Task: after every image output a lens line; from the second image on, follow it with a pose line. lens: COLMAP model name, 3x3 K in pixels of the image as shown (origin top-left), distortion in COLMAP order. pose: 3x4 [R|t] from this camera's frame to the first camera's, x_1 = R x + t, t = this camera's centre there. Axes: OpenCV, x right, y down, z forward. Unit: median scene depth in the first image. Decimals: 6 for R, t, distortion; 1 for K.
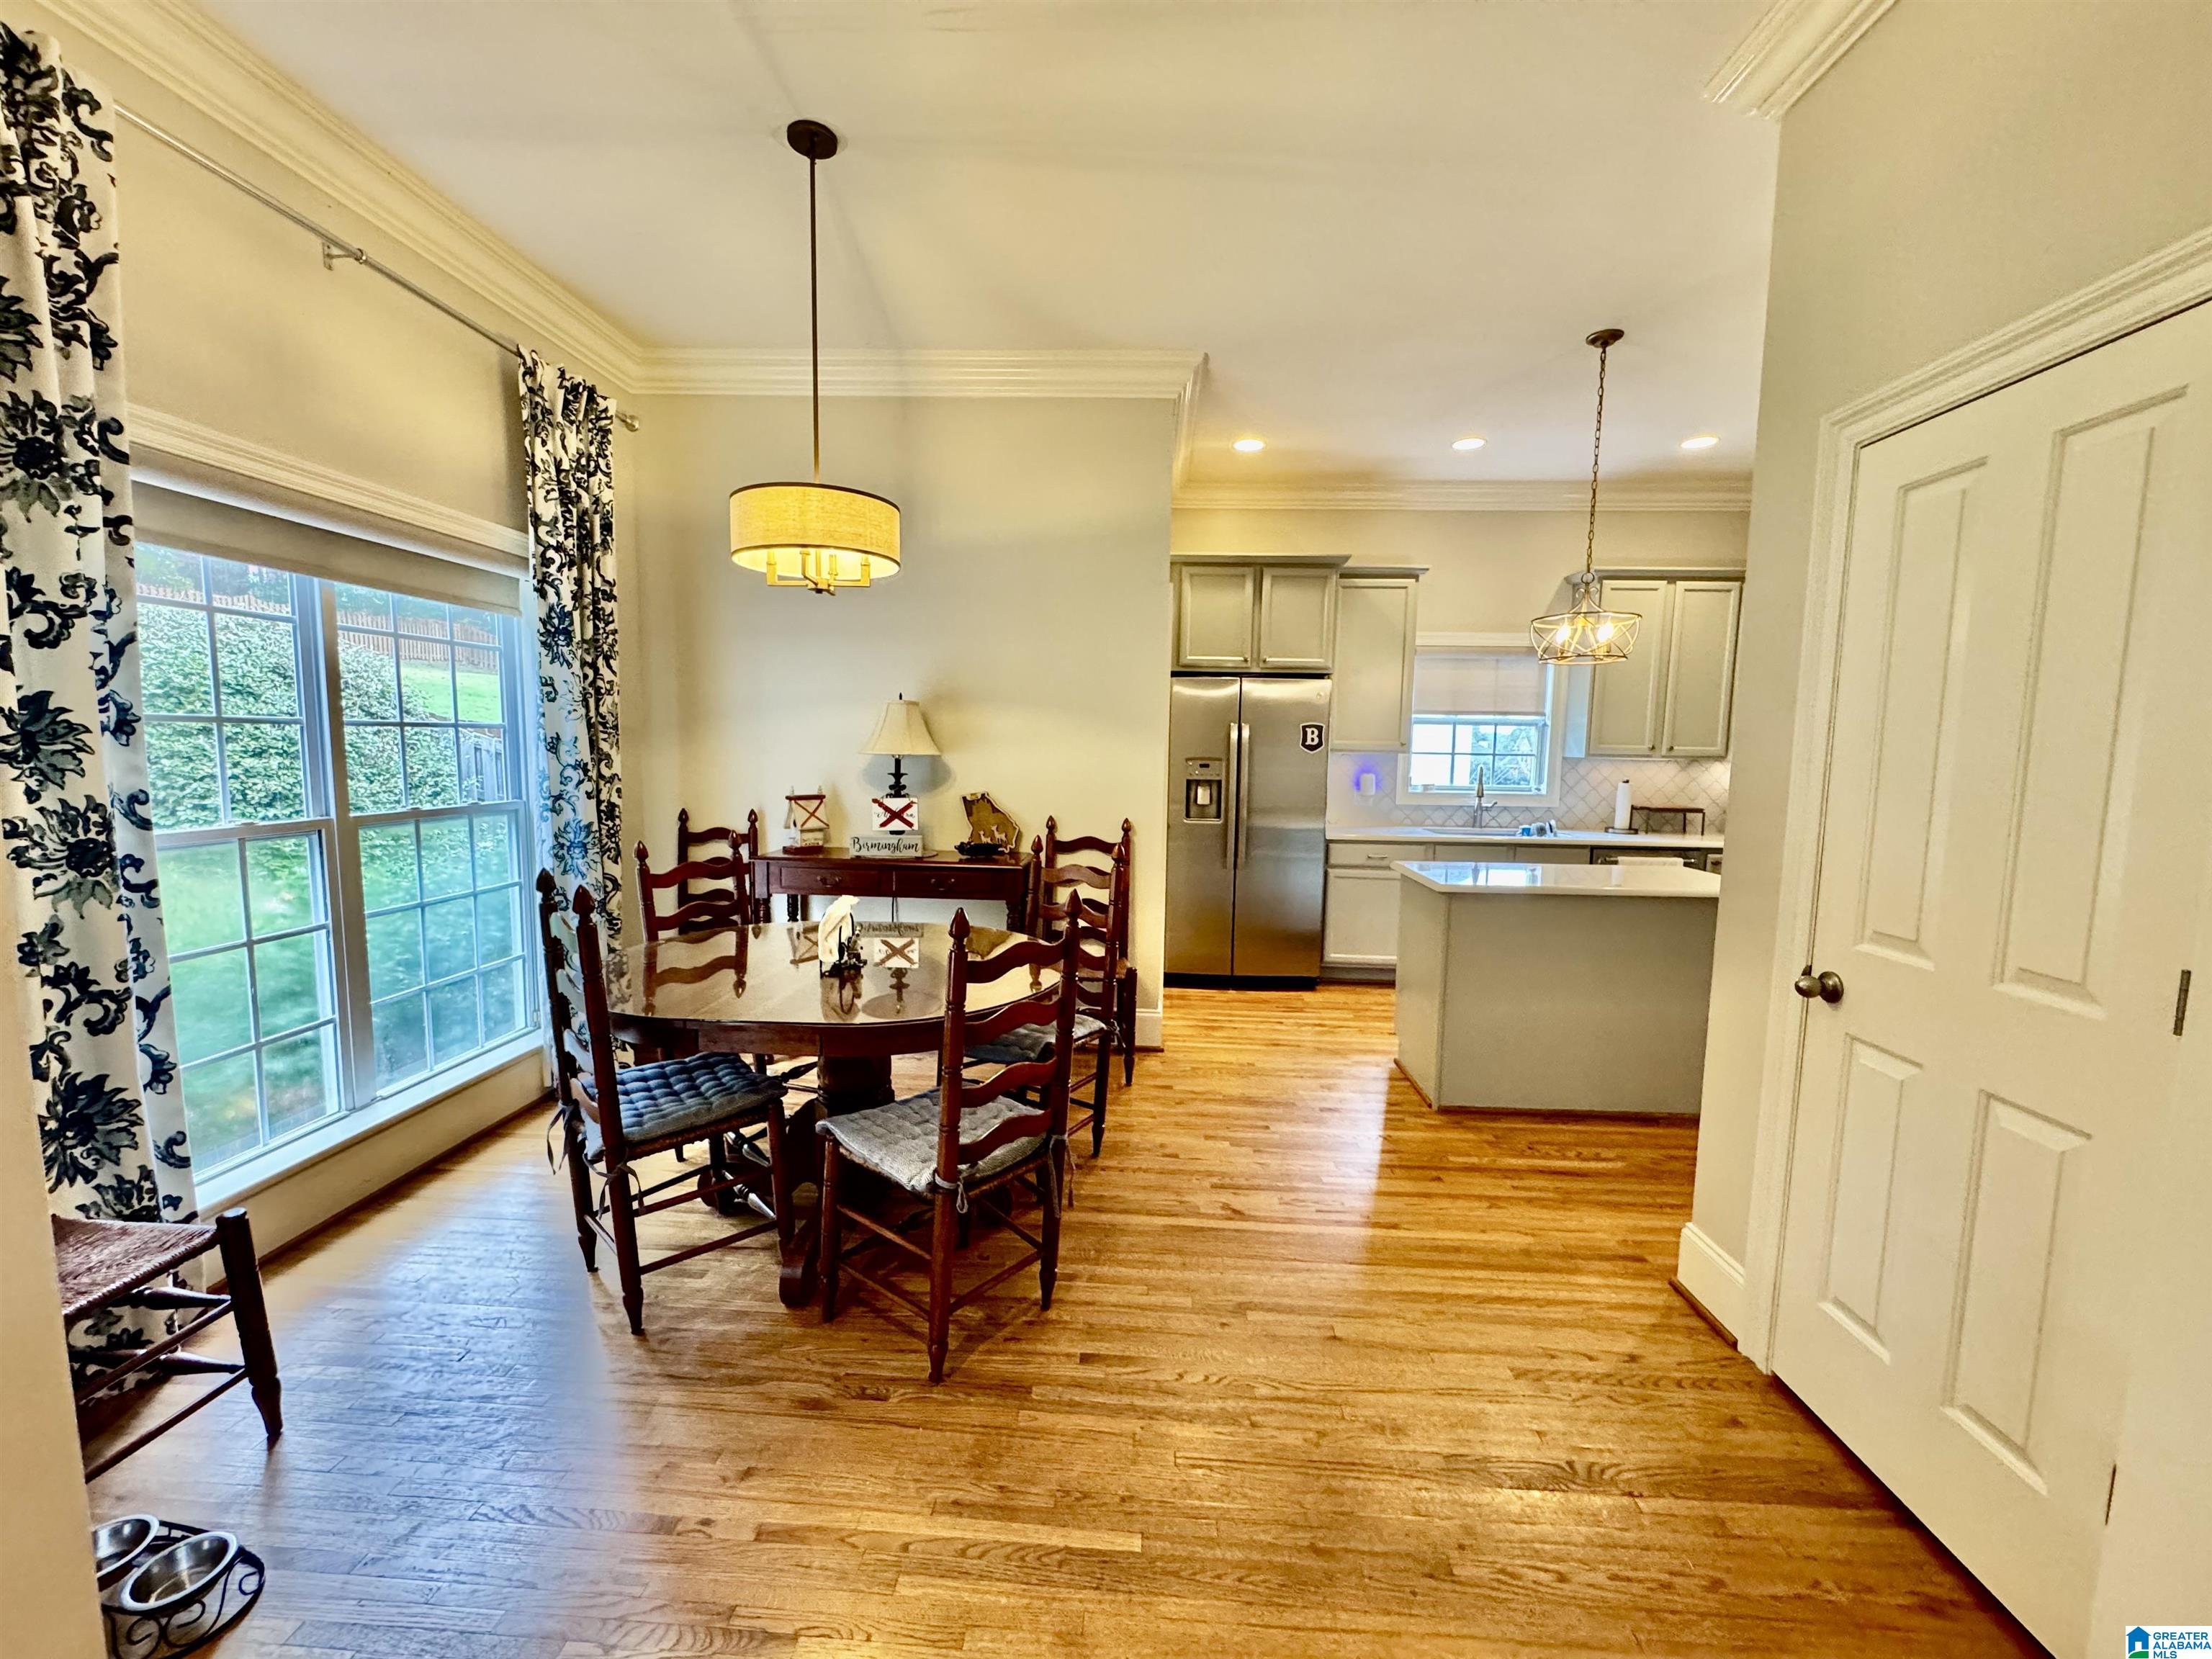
lens RADIAL K [[891.2, 0, 1103.5], [0, 891.2, 831.5], [0, 0, 1]] dist [-0.000356, 0.000690]
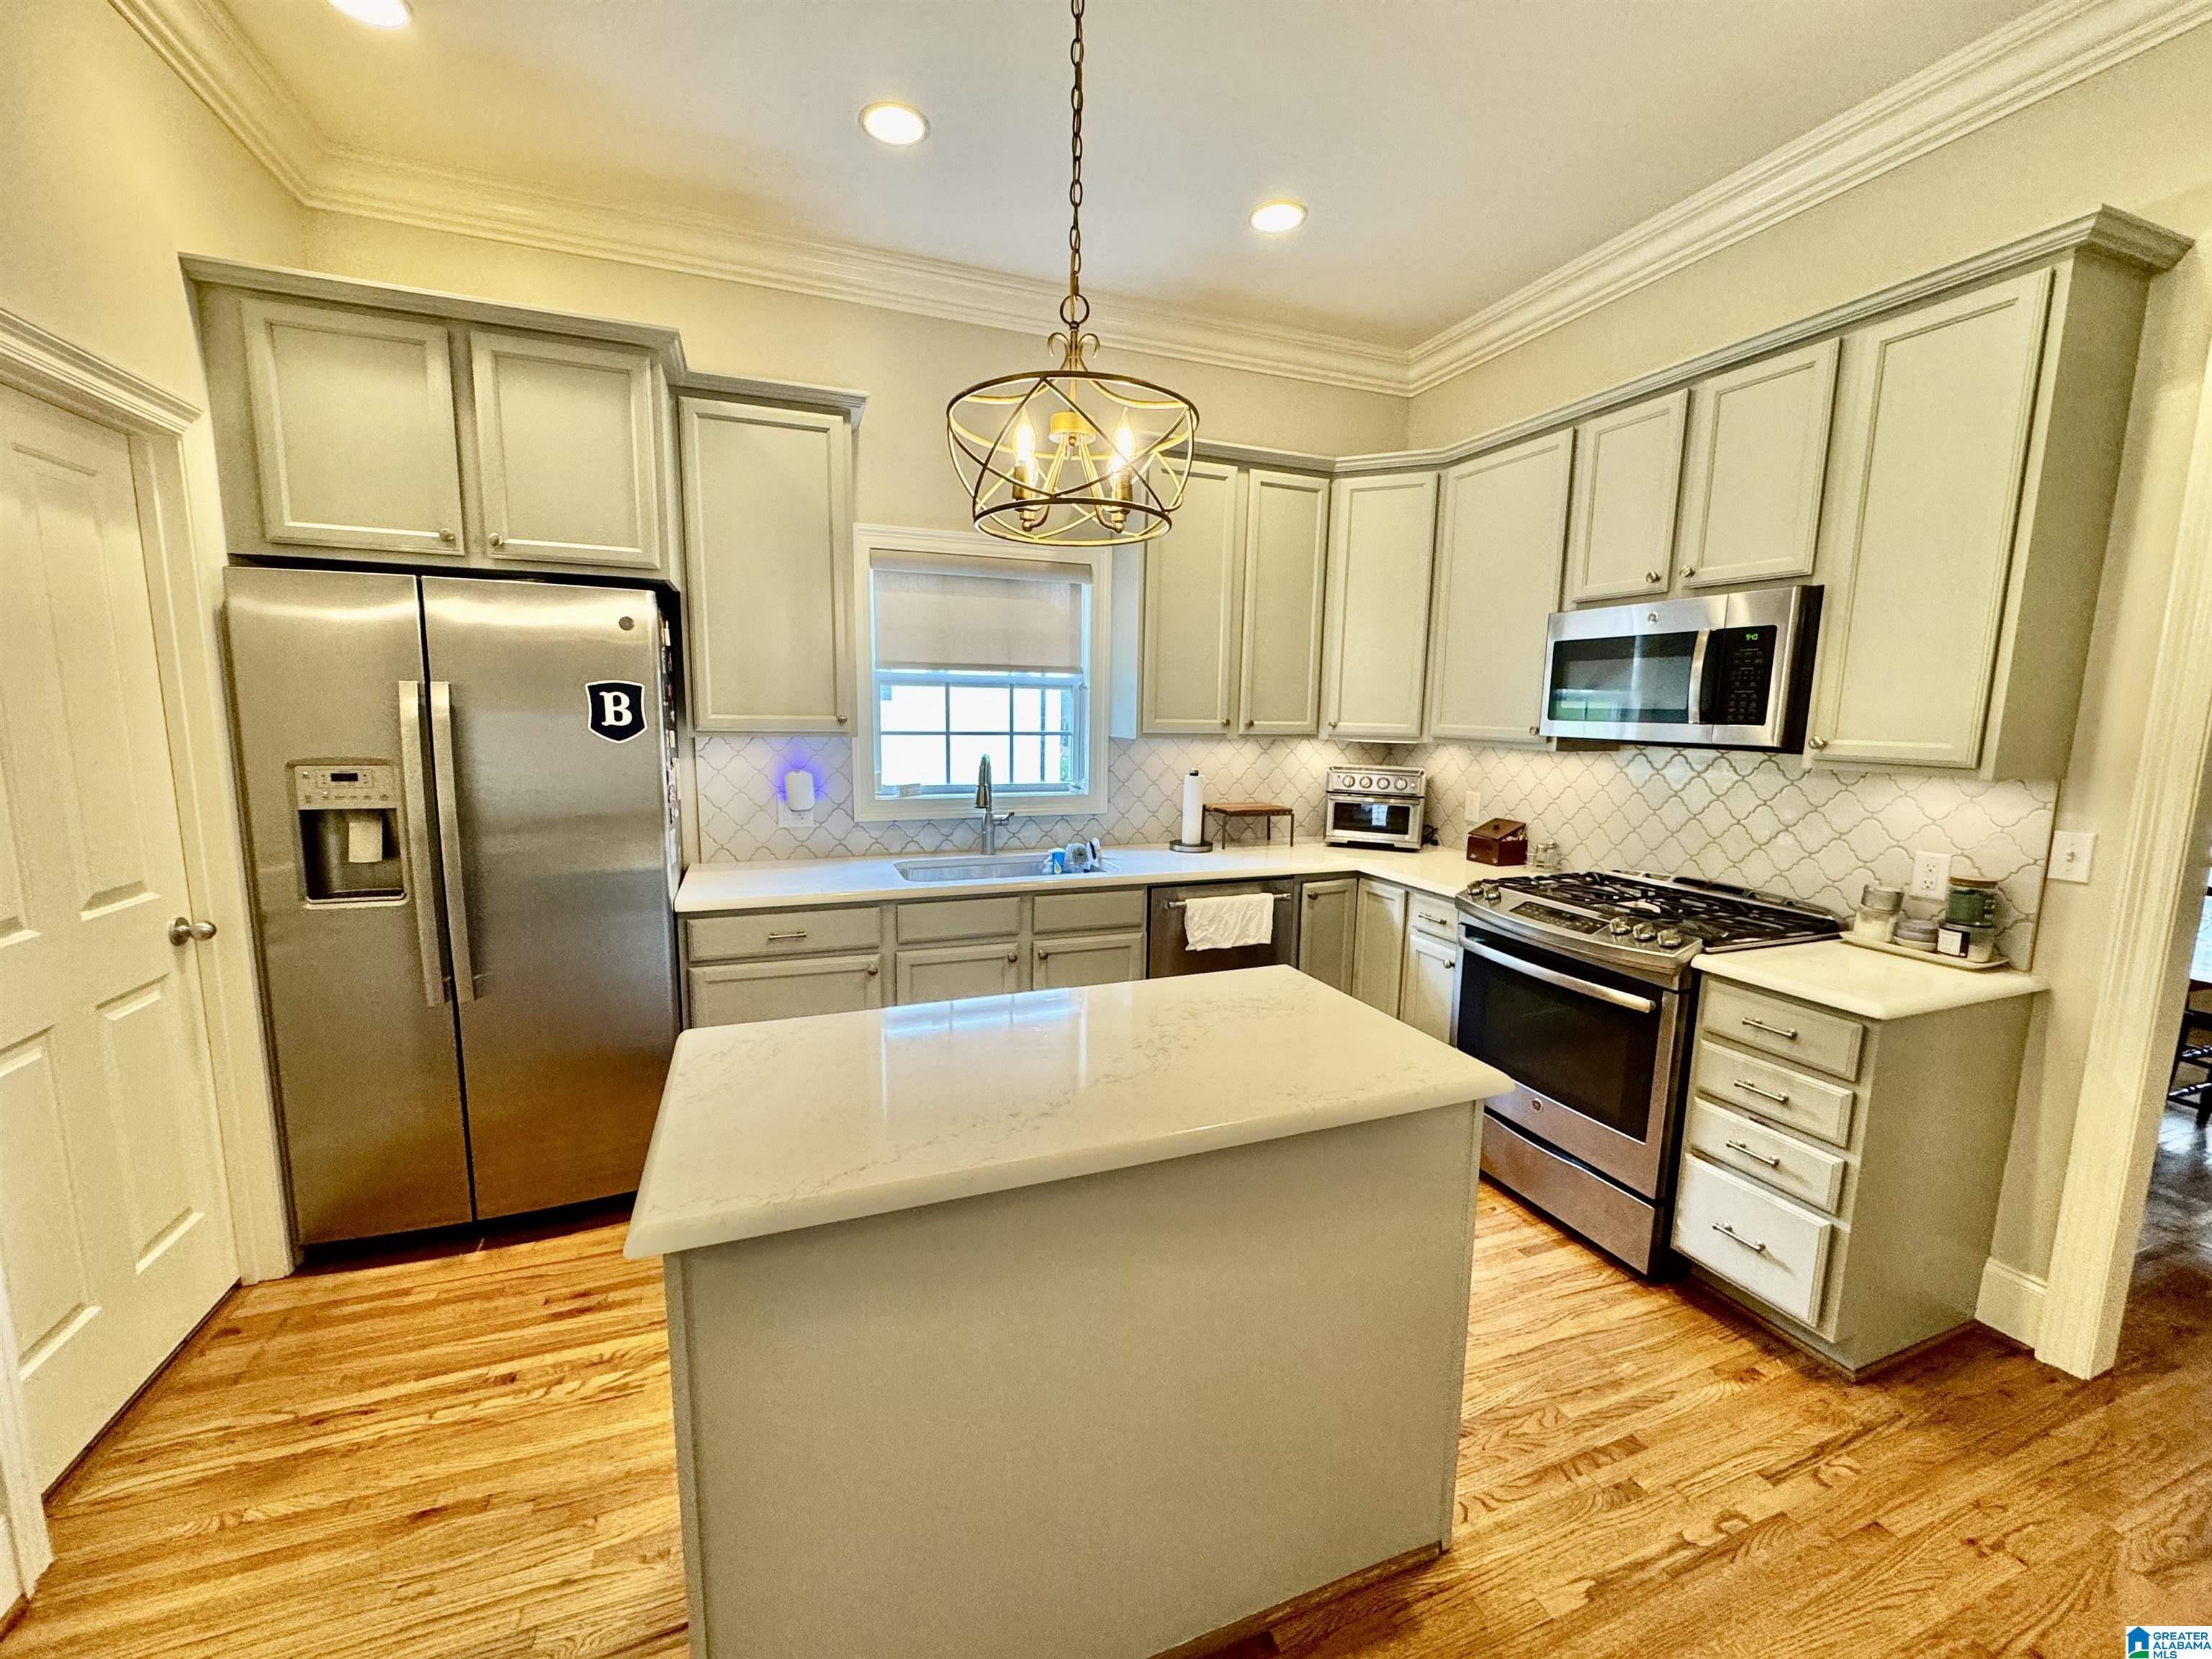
lens RADIAL K [[891.2, 0, 1103.5], [0, 891.2, 831.5], [0, 0, 1]] dist [-0.000356, 0.000690]
pose [[0.914438, -0.058494, 0.400477, 0.271949], [0.040033, 0.997721, 0.054318, -0.055252], [-0.402741, -0.033638, 0.914696, 0.444072]]
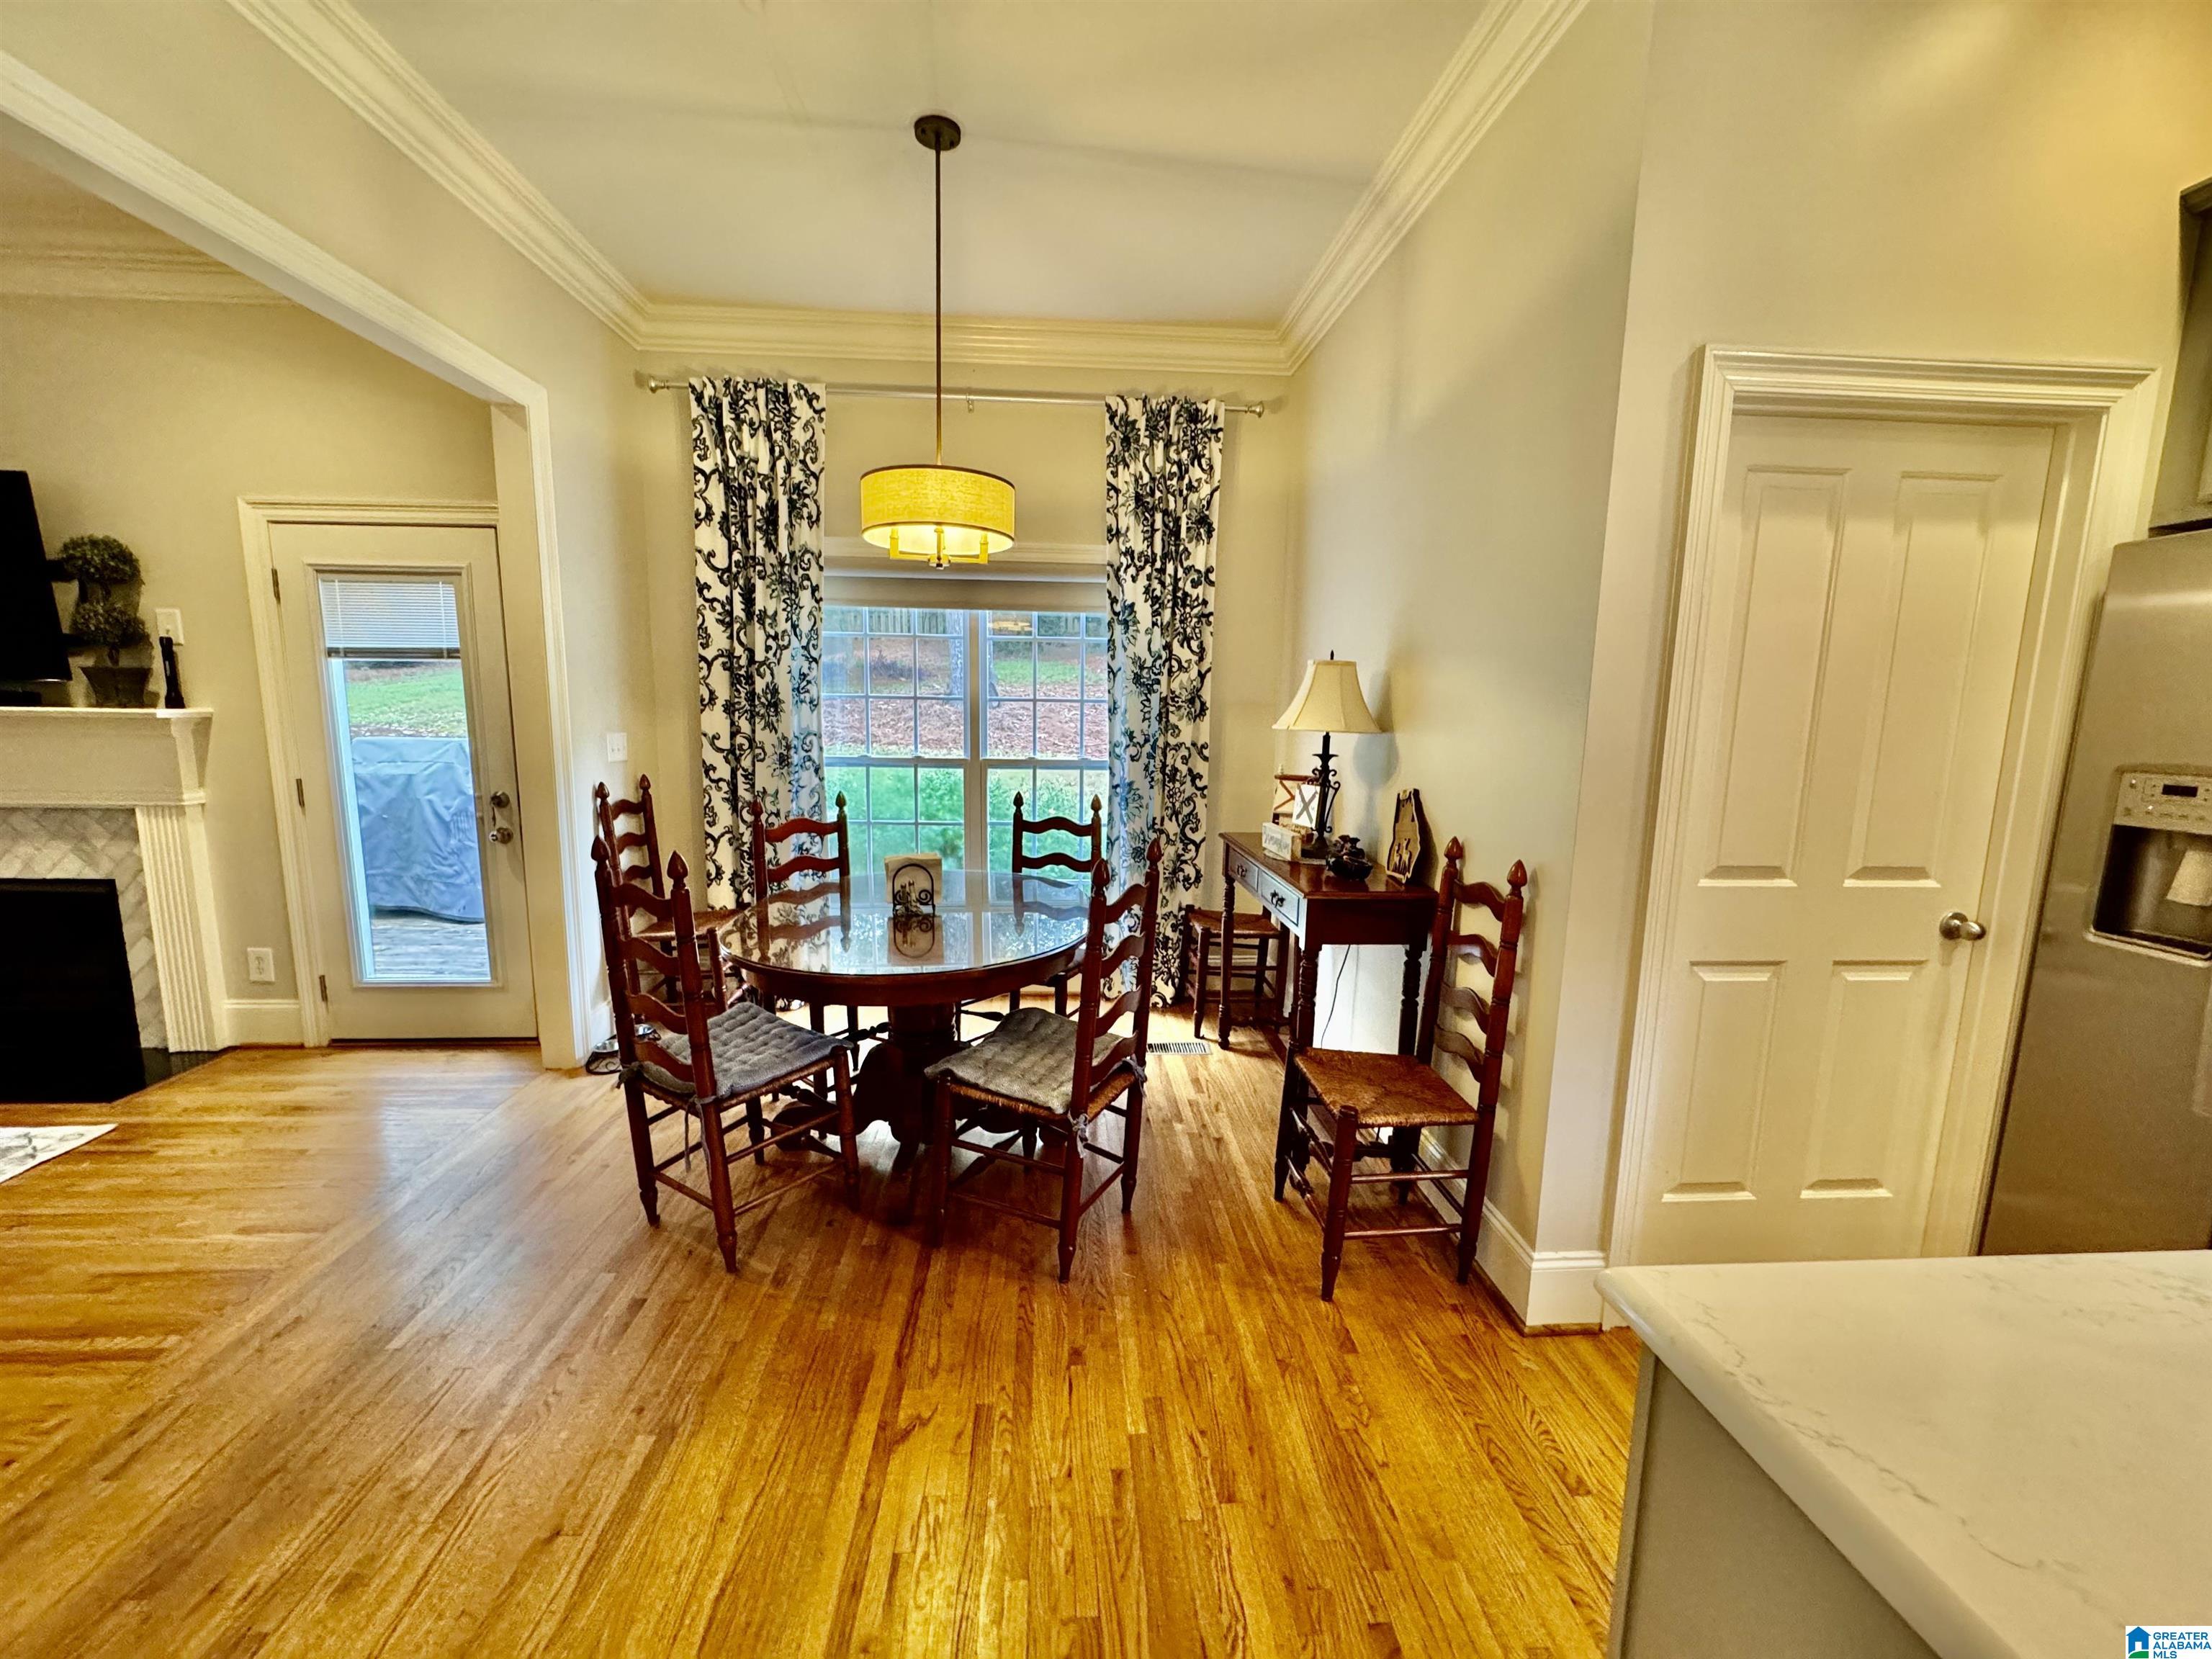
lens RADIAL K [[891.2, 0, 1103.5], [0, 891.2, 831.5], [0, 0, 1]] dist [-0.000356, 0.000690]
pose [[0.118266, 0.124315, -0.985170, 0.397057], [-0.117416, 0.986923, 0.110440, -0.046805], [0.986016, 0.102613, 0.131316, 0.540363]]
